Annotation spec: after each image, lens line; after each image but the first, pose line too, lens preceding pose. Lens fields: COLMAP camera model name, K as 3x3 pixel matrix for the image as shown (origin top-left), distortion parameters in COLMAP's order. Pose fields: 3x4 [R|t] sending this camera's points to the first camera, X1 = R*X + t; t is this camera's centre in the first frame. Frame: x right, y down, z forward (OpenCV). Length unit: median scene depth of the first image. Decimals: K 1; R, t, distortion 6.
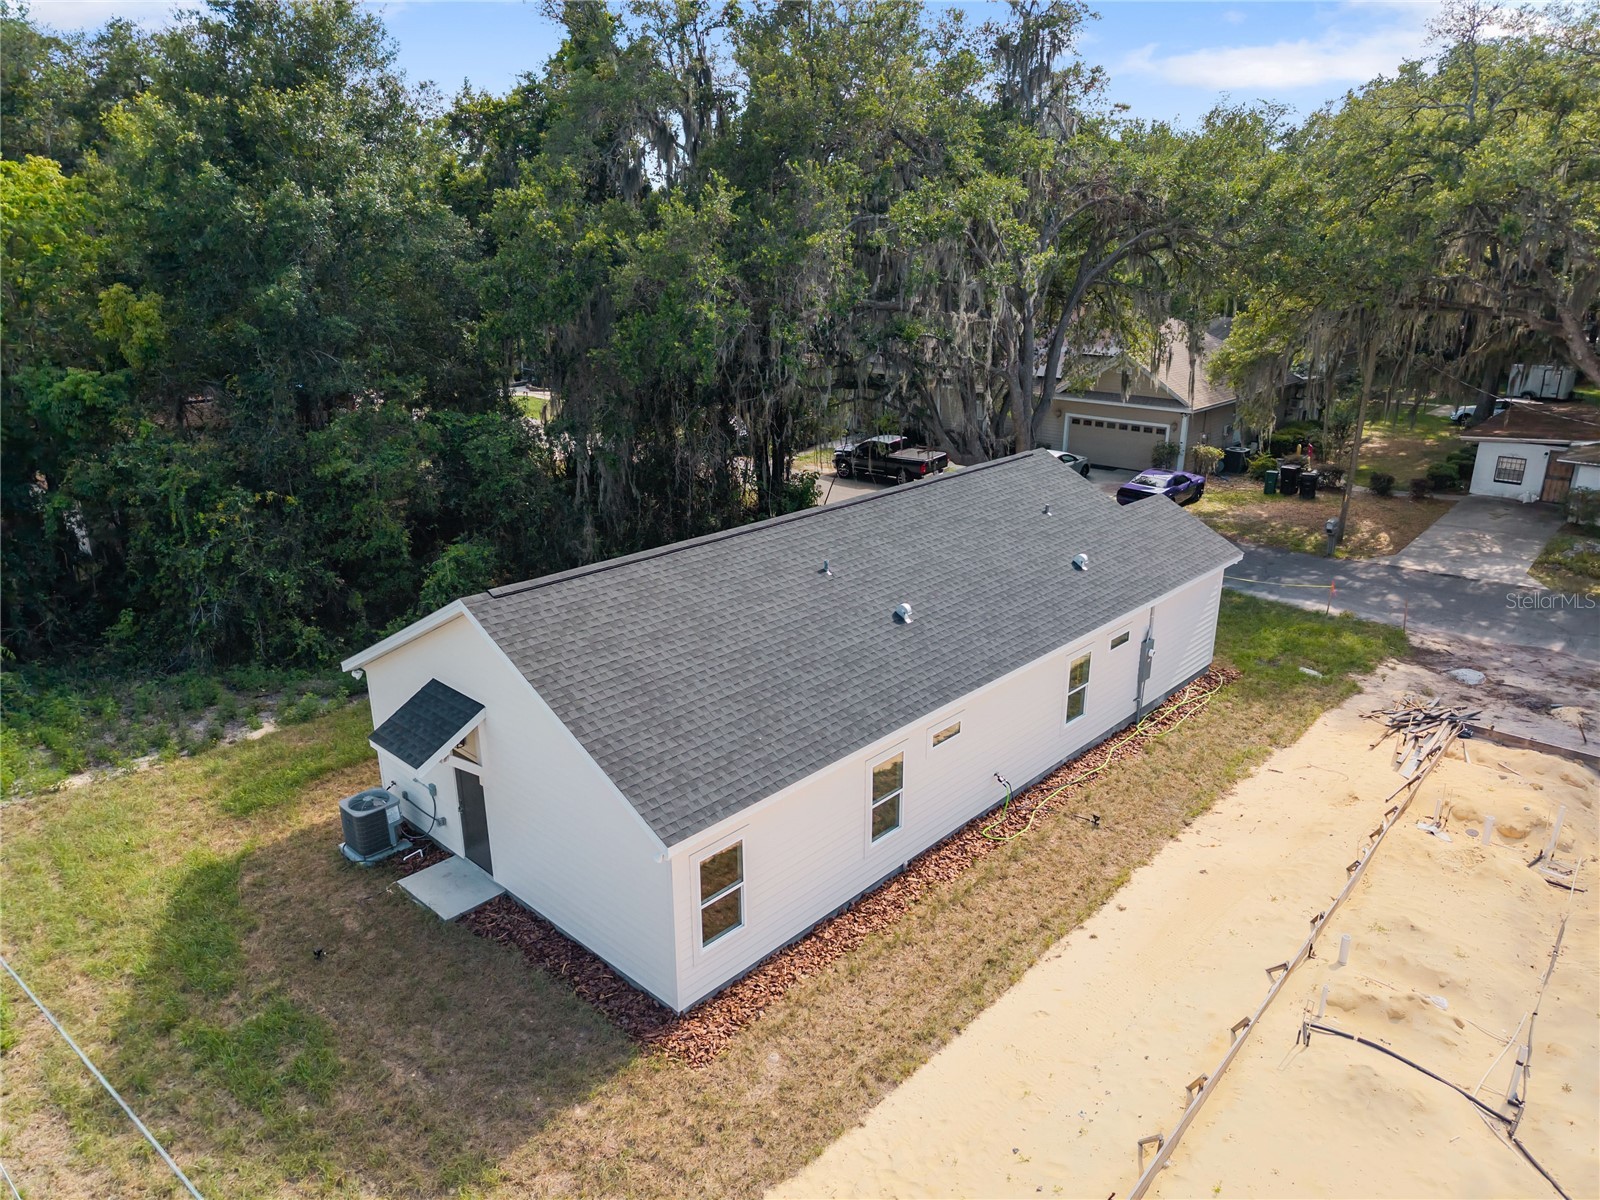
lens RADIAL K [[1065.9, 0, 800.0], [0, 1065.9, 600.0], [0, 0, 1]] dist [-0.003125, 0.000223]
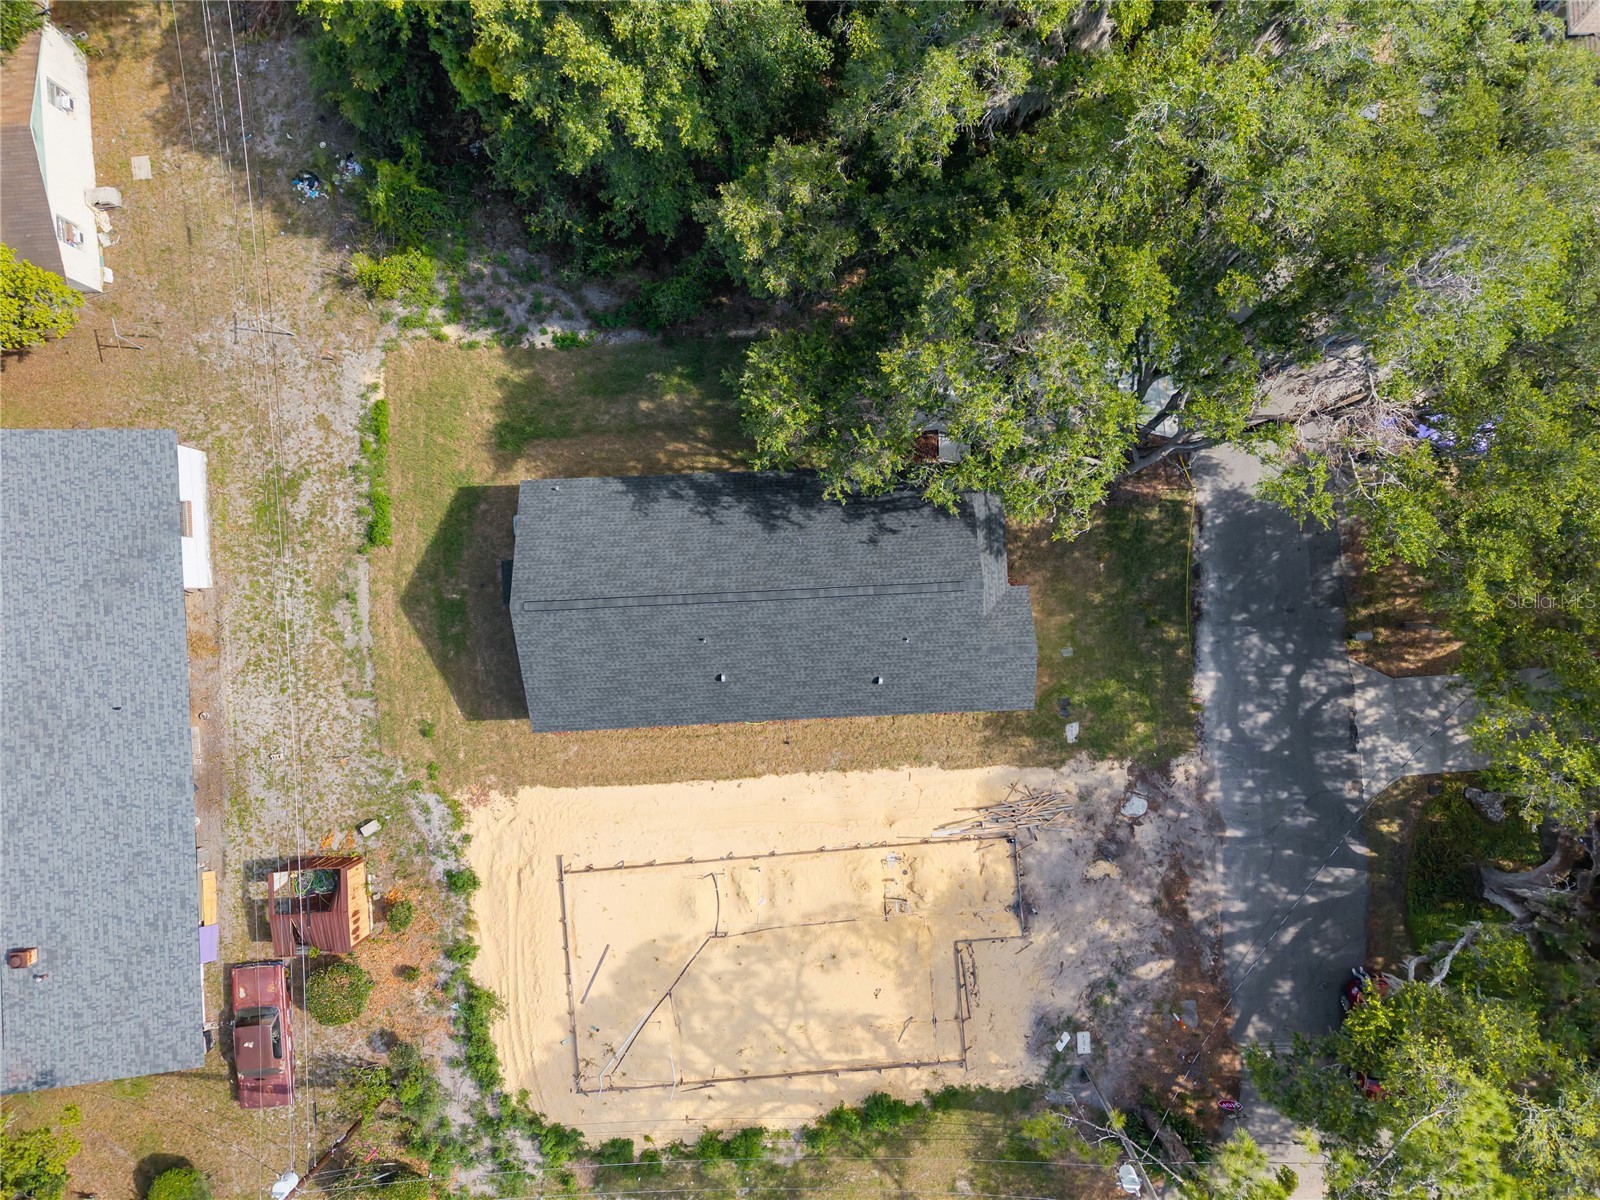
lens RADIAL K [[1065.9, 0, 800.0], [0, 1065.9, 600.0], [0, 0, 1]] dist [-0.003125, 0.000223]
pose [[0.720067, 0.693855, 0.008360, 0.055829], [-0.233405, 0.230842, 0.944581, -1.273774], [0.653472, -0.682113, 0.328171, 0.361052]]
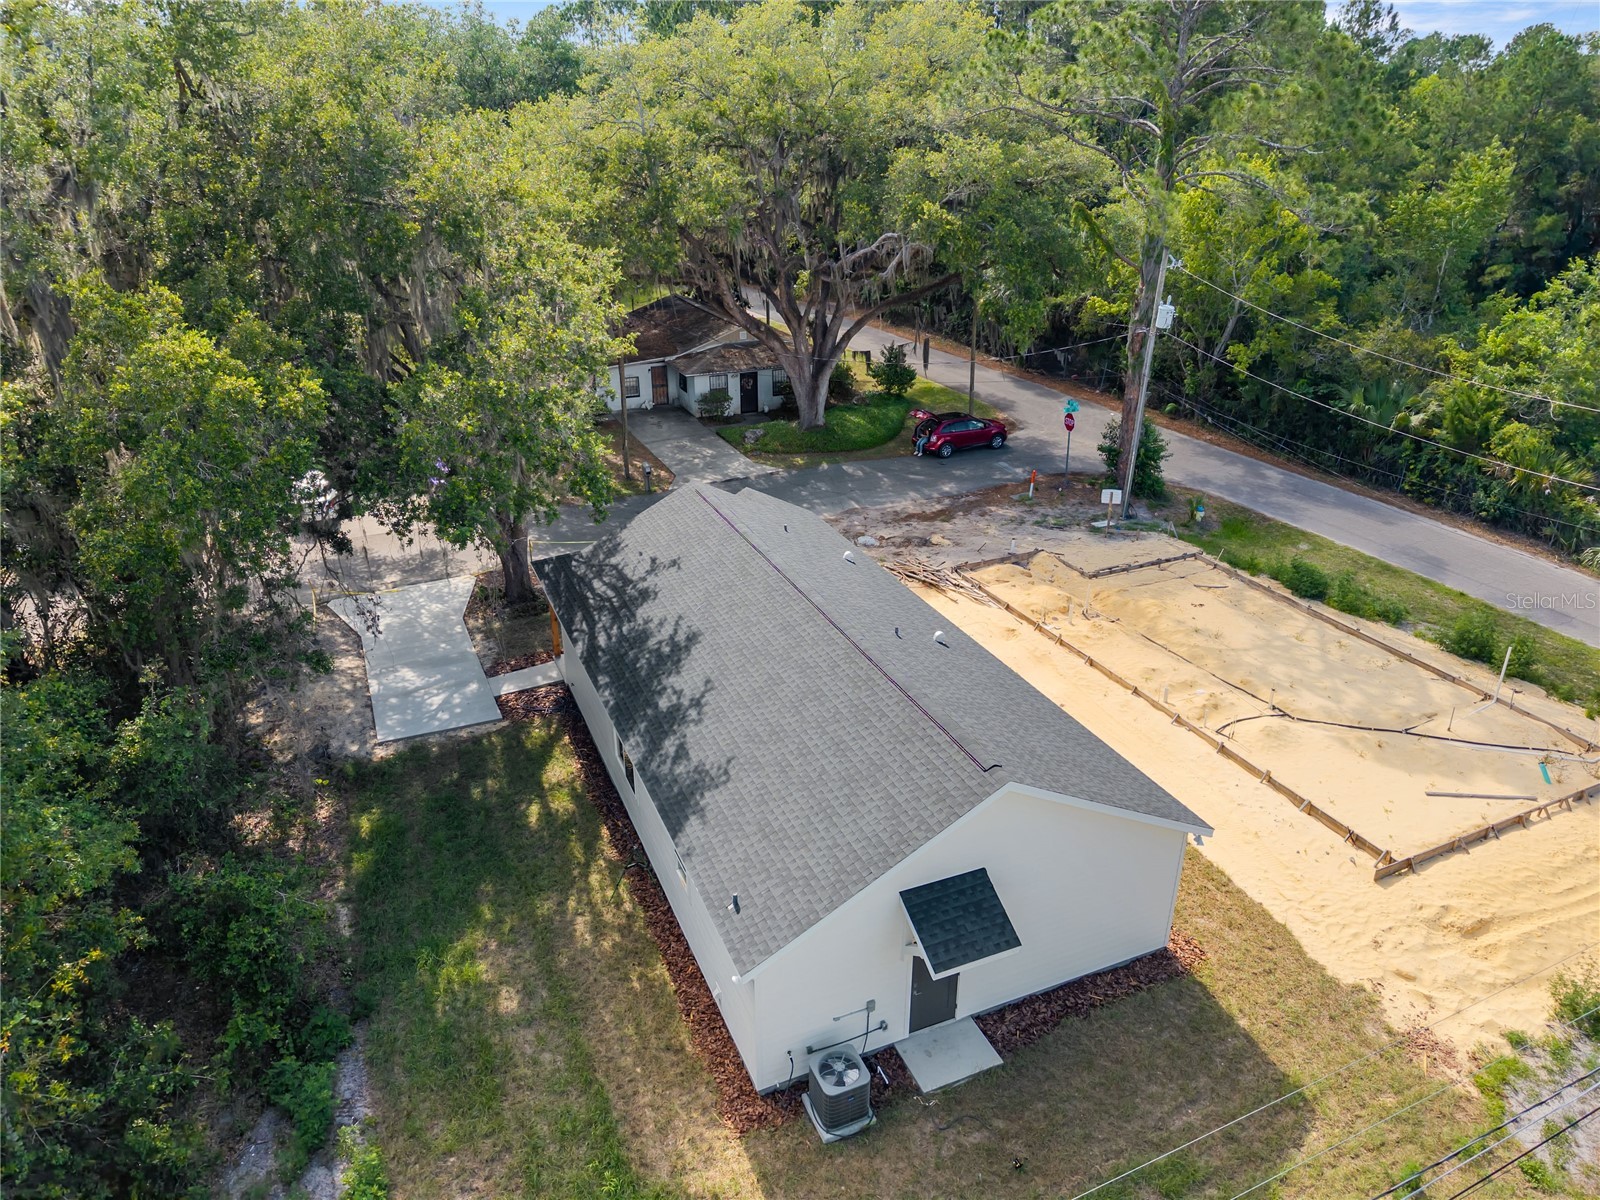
lens RADIAL K [[1039.2, 0, 795.9], [0, 1039.2, 638.8], [0, 0, 1]] dist [0.066715, -0.077742]
pose [[0.404830, -0.414458, 0.815069, -0.649718], [0.296028, 0.902778, 0.312026, -0.281710], [-0.865147, 0.114965, 0.488163, 0.359473]]
